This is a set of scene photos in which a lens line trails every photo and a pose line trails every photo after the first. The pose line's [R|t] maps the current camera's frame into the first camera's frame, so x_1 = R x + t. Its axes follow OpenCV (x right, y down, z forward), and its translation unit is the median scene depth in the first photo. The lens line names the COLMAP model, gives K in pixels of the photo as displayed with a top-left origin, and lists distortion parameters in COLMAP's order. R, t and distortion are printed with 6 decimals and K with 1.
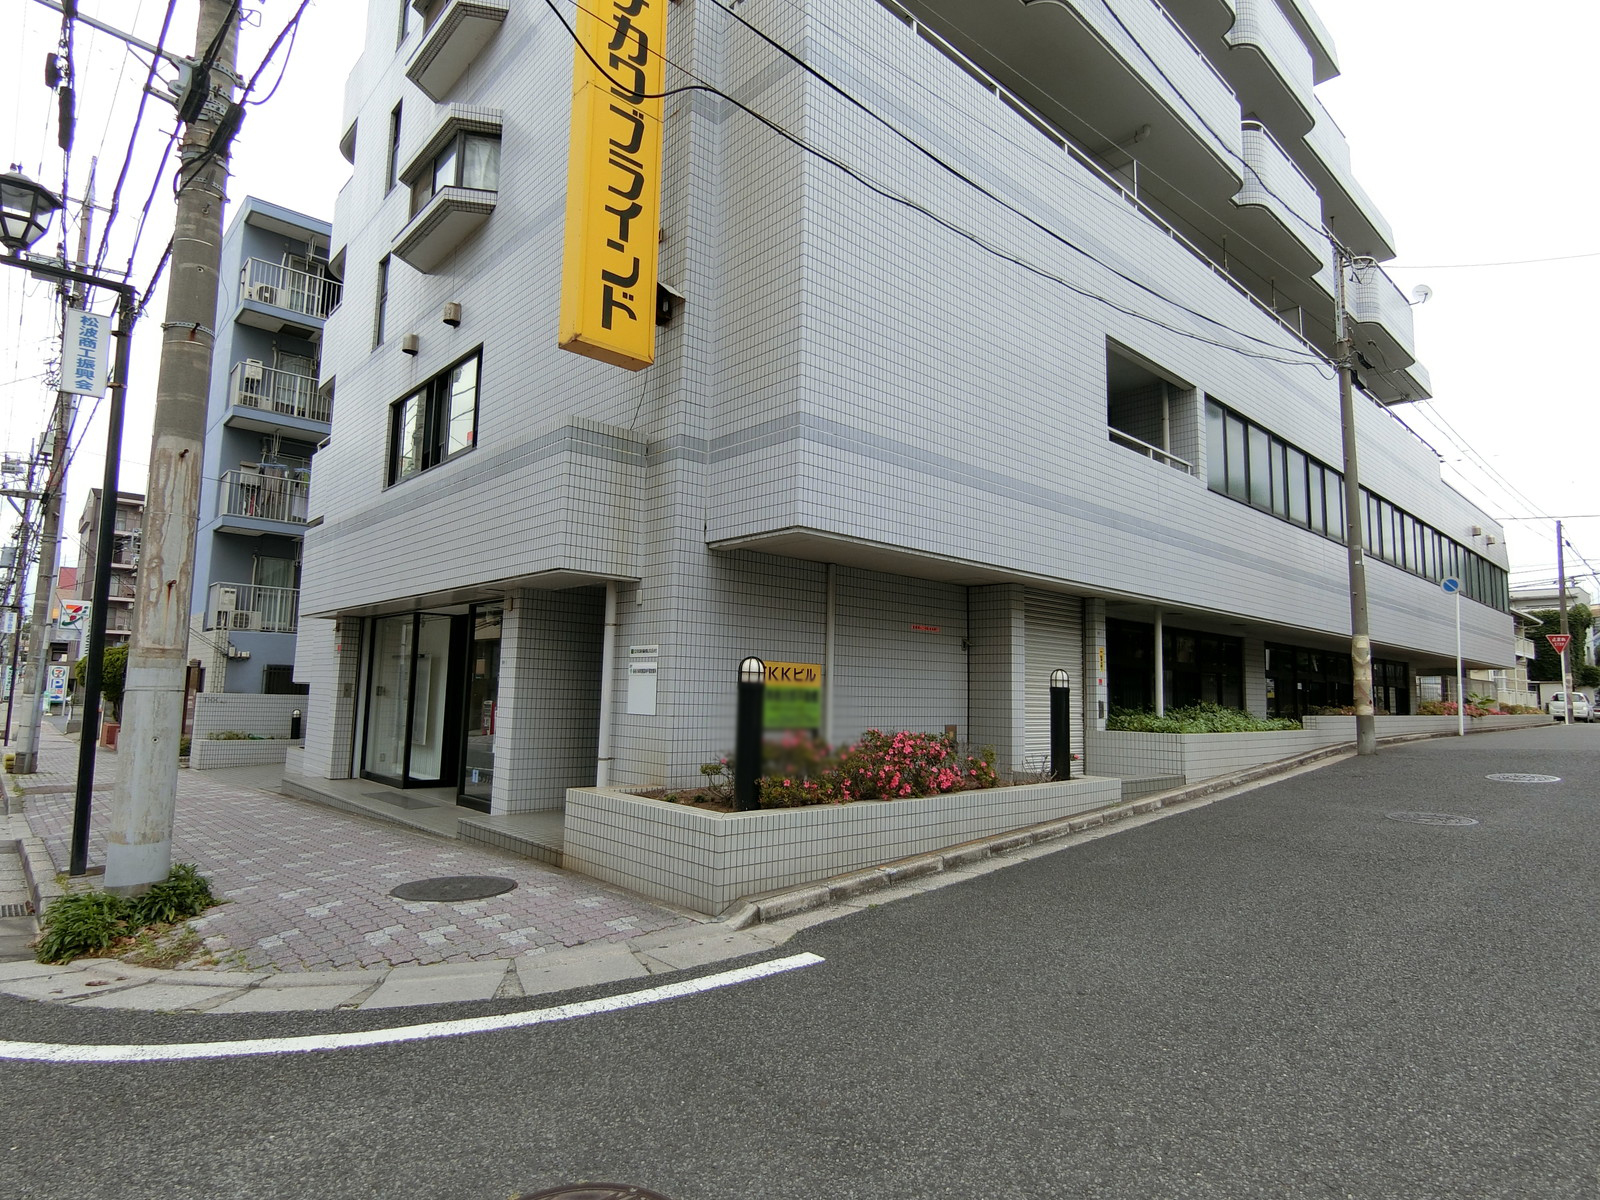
lens RADIAL K [[888.2, 0, 801.5], [0, 888.2, 605.0], [0, 0, 1]] dist [0.000584, -0.000673]
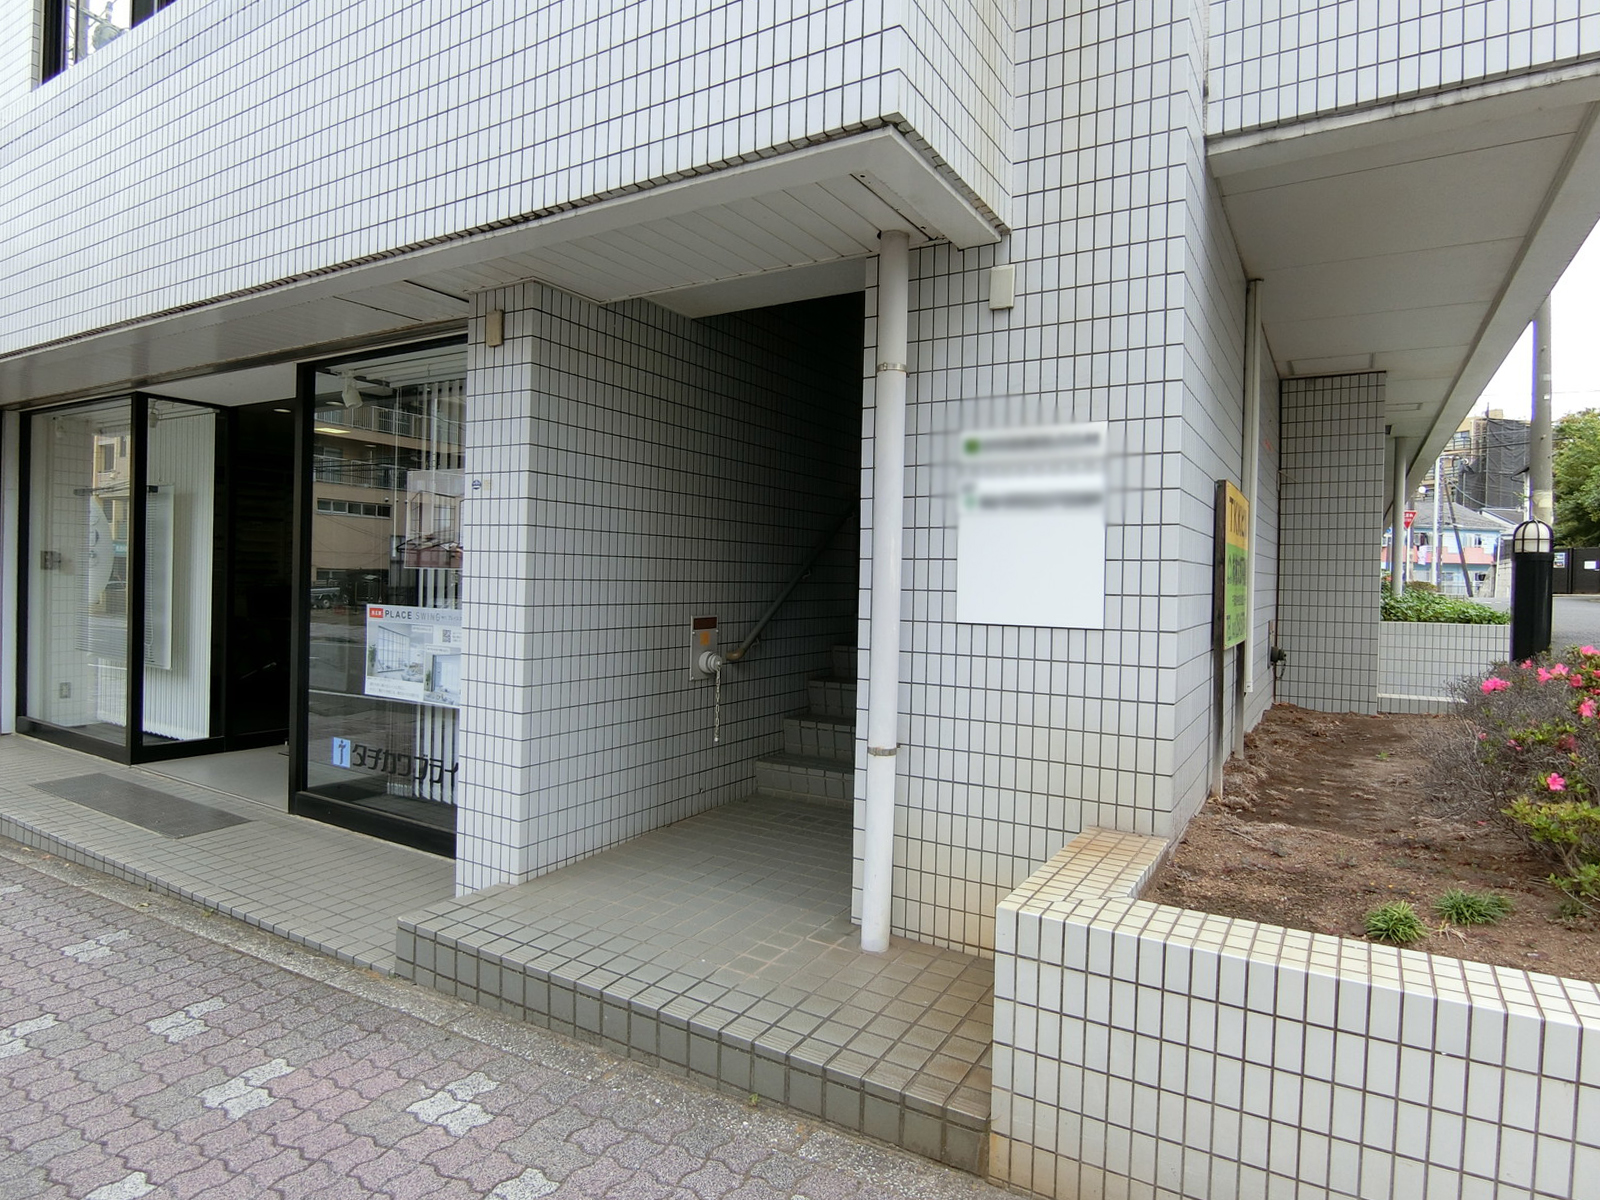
lens RADIAL K [[888.2, 0, 800.4], [0, 888.2, 587.0], [0, 0, 1]] dist [0.000584, -0.000673]
pose [[0.958980, -0.009343, 0.283320, -0.308229], [-0.025984, 0.992352, 0.120675, 0.058002], [-0.282281, -0.123087, 0.951403, 0.587050]]
